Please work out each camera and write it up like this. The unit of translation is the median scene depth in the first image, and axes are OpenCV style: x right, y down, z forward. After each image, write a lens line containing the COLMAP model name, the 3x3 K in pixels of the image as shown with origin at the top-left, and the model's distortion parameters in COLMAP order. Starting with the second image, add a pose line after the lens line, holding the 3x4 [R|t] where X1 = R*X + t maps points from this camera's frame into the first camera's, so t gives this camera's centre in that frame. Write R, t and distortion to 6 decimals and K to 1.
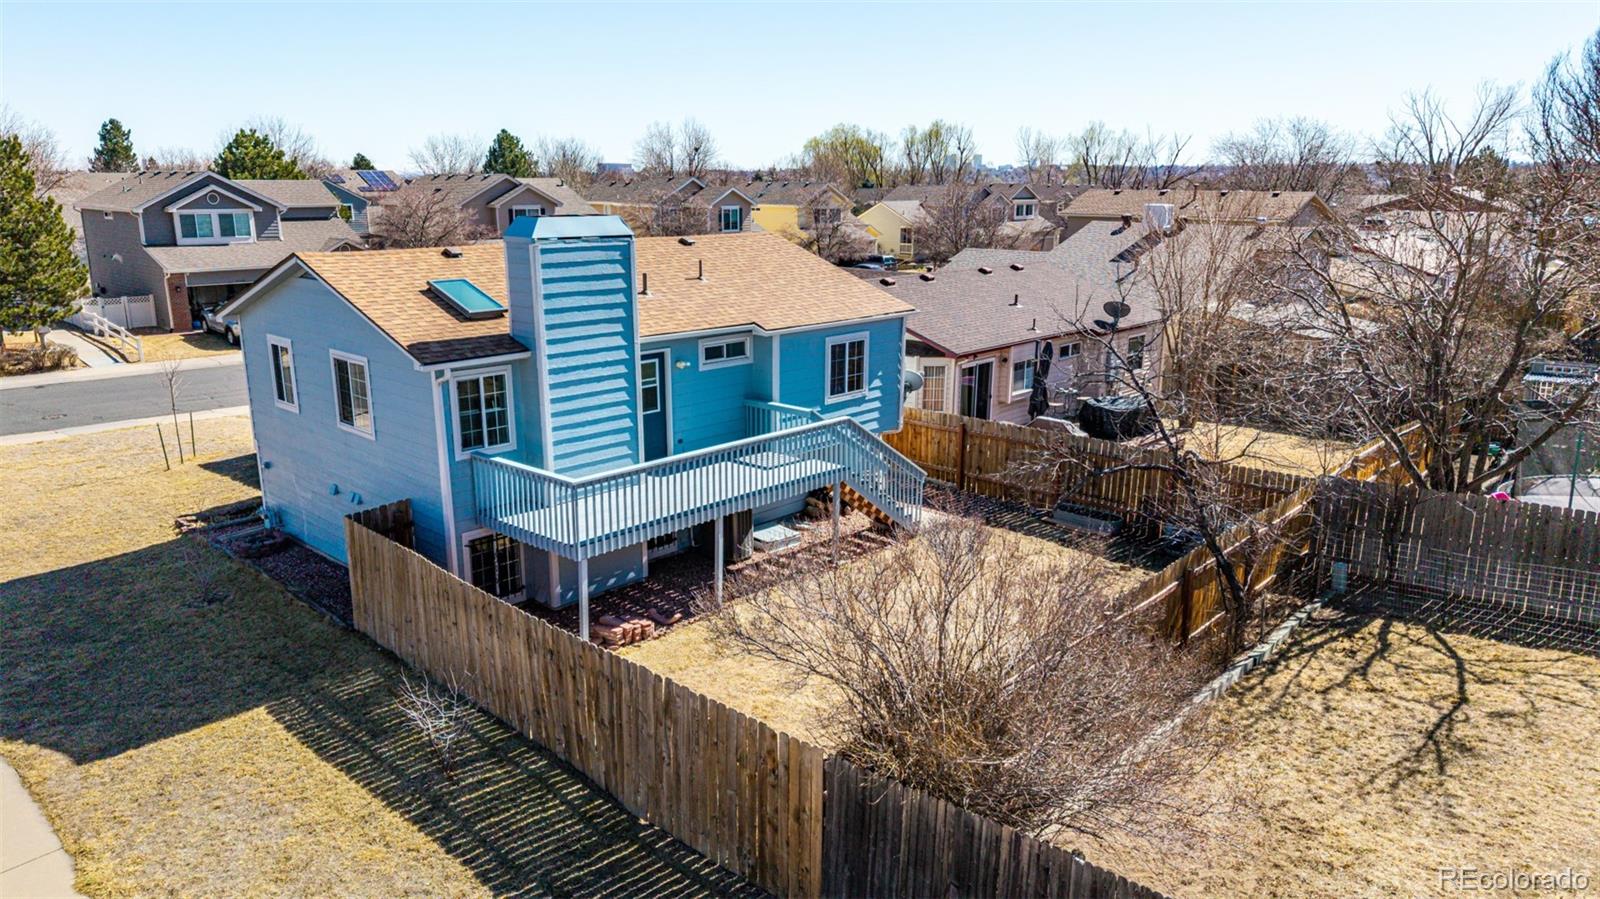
lens RADIAL K [[1074.1, 0, 800.0], [0, 1074.1, 474.3], [0, 0, 1]] dist [0.008306, 0.005870]
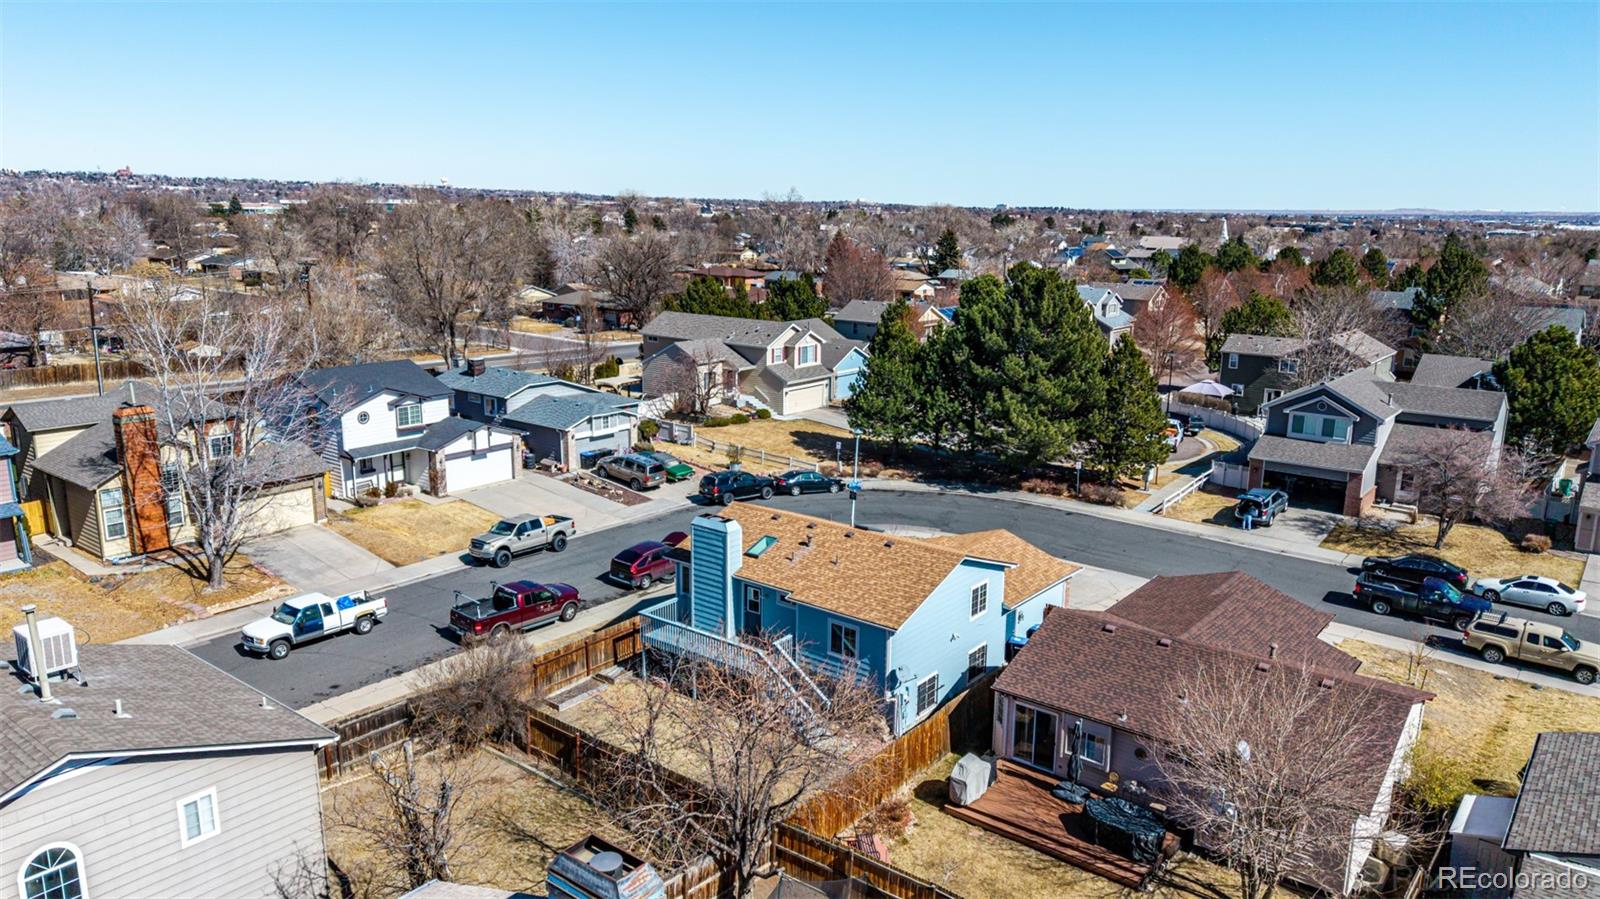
lens RADIAL K [[1096.2, 0, 792.1], [0, 1096.2, 452.5], [0, 0, 1]] dist [0.086481, -0.115744]
pose [[0.071195, 0.214115, -0.974210, 2.093943], [-0.271827, 0.943886, 0.187586, -0.860167], [0.959709, 0.251462, 0.125402, 0.798458]]
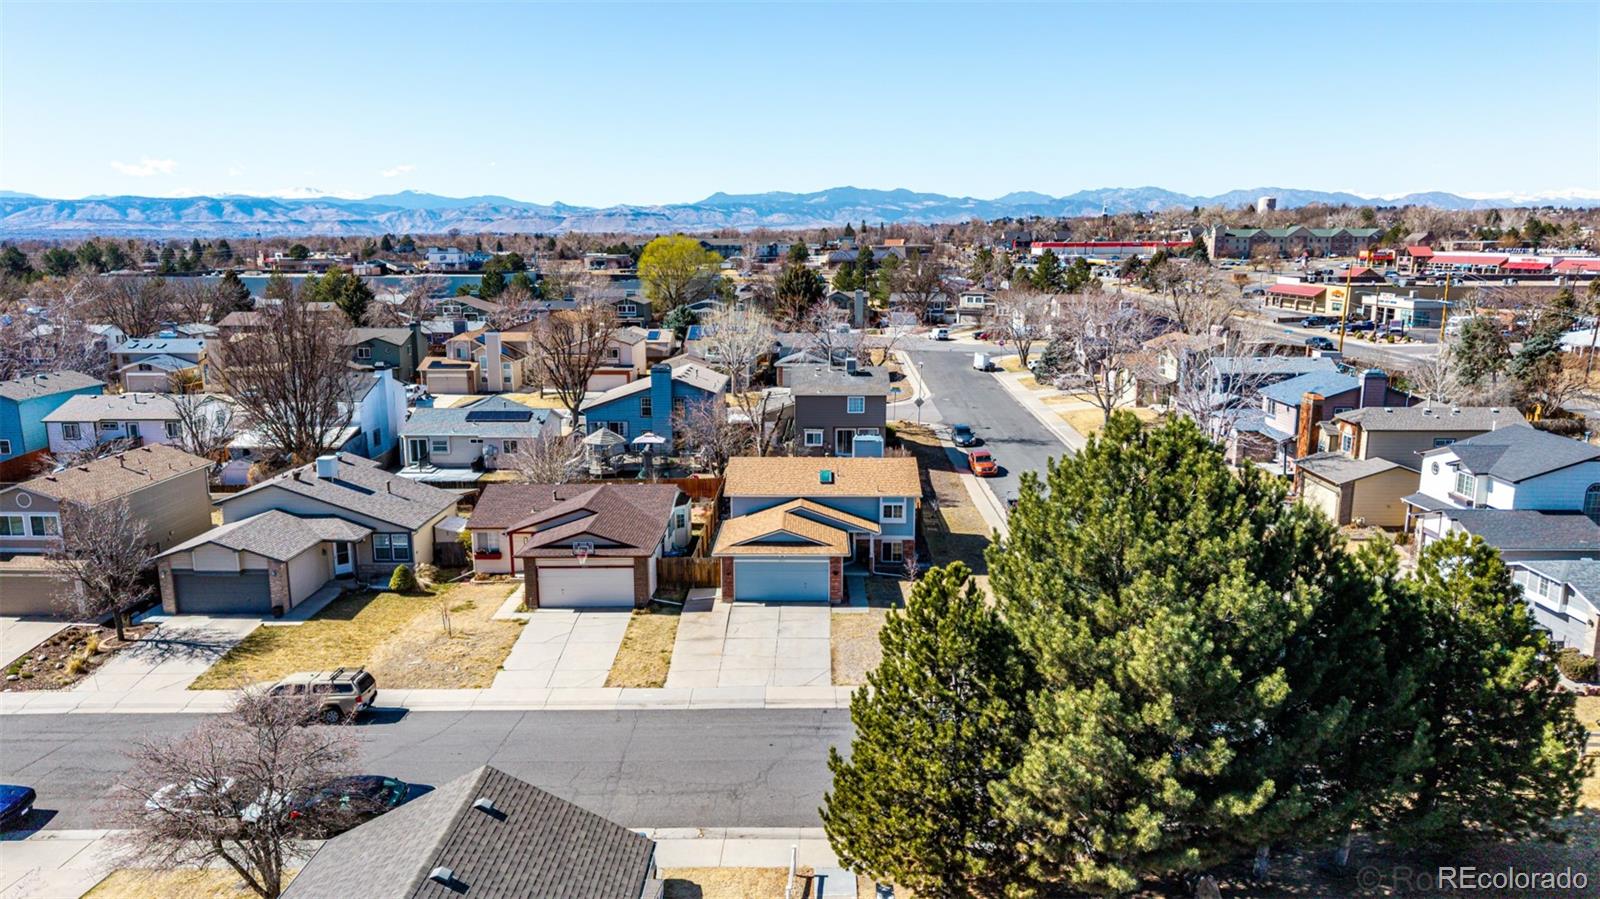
lens RADIAL K [[1058.9, 0, 800.0], [0, 1058.9, 449.5], [0, 0, 1]] dist [0.080920, -0.100185]
pose [[-0.664549, -0.148527, 0.732335, -2.886807], [0.195335, 0.911440, 0.362106, -1.640862], [-0.721262, 0.383688, -0.576684, 3.411420]]
